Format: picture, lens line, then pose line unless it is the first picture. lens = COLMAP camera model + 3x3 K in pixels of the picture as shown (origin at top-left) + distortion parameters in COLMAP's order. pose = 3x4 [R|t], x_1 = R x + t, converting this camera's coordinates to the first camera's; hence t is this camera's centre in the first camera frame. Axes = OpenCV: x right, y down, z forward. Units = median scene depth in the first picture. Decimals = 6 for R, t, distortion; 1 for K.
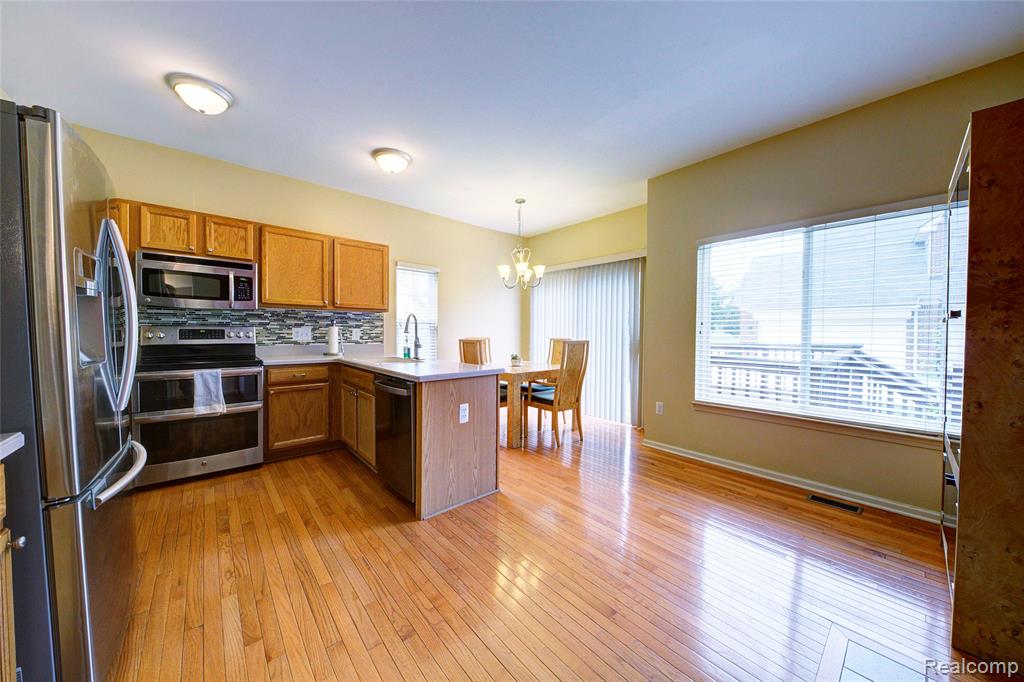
lens RADIAL K [[349.1, 0, 514.9], [0, 349.1, 339.4], [0, 0, 1]] dist [0.002875, -0.003328]
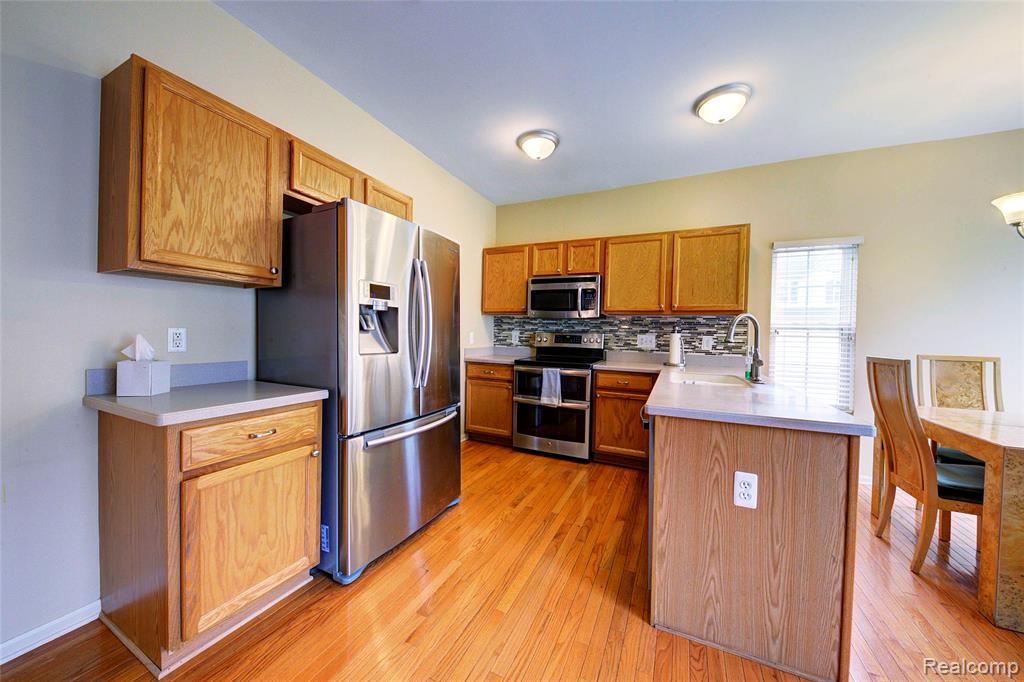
lens RADIAL K [[349.1, 0, 510.3], [0, 349.1, 338.4], [0, 0, 1]] dist [0.002875, -0.003328]
pose [[0.391937, 0.013474, -0.919893, 0.151821], [-0.039660, 0.999211, -0.002263, -0.006544], [0.919137, 0.037370, 0.392162, 0.320879]]
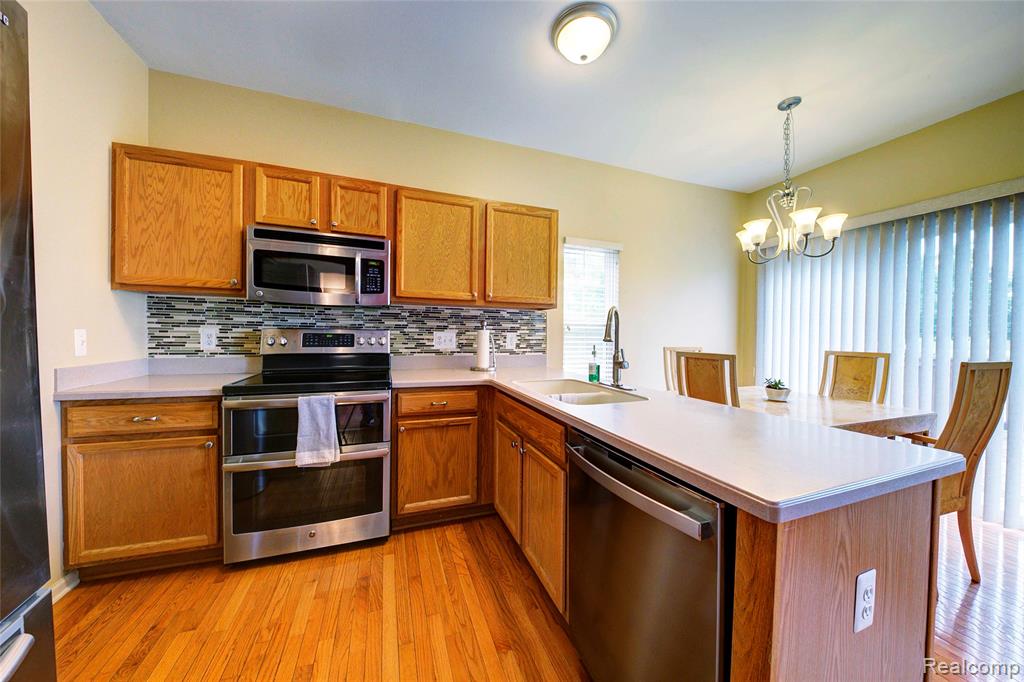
lens RADIAL K [[349.1, 0, 514.2], [0, 349.1, 339.3], [0, 0, 1]] dist [0.002875, -0.003328]
pose [[0.932557, 0.009483, -0.360898, -0.243929], [-0.013416, 0.999875, -0.008392, -0.015021], [0.360773, 0.012668, 0.932568, 0.428830]]
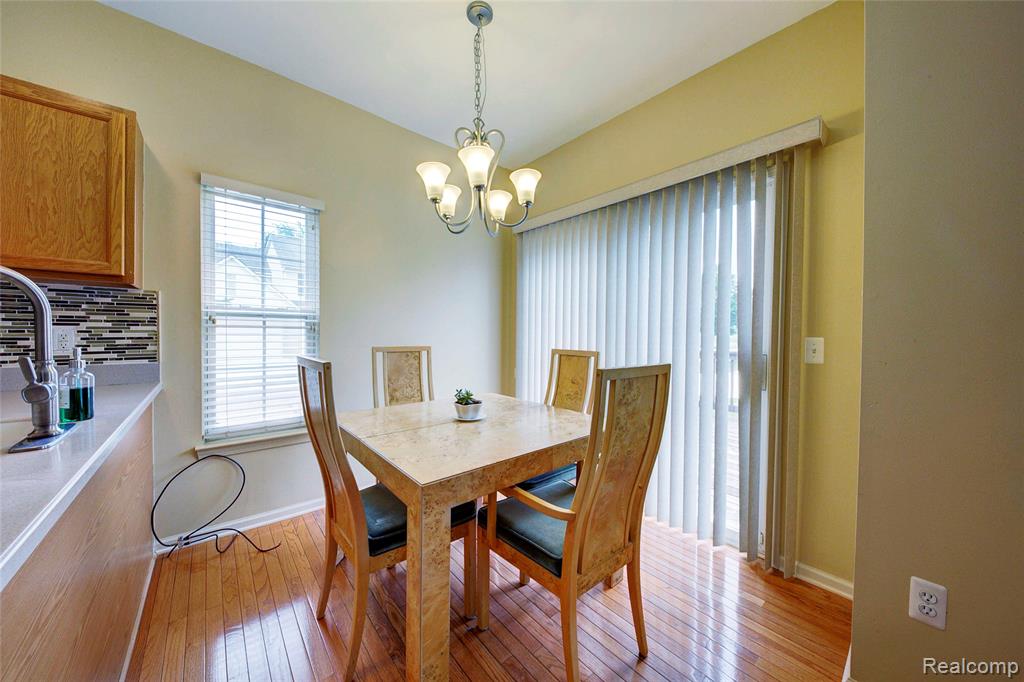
lens RADIAL K [[349.1, 0, 516.7], [0, 349.1, 341.2], [0, 0, 1]] dist [0.002875, -0.003328]
pose [[0.999992, 0.003822, 0.000727, 0.076998], [-0.003822, 0.999993, 0.000135, -0.020538], [-0.000726, -0.000138, 1.000000, 0.773009]]
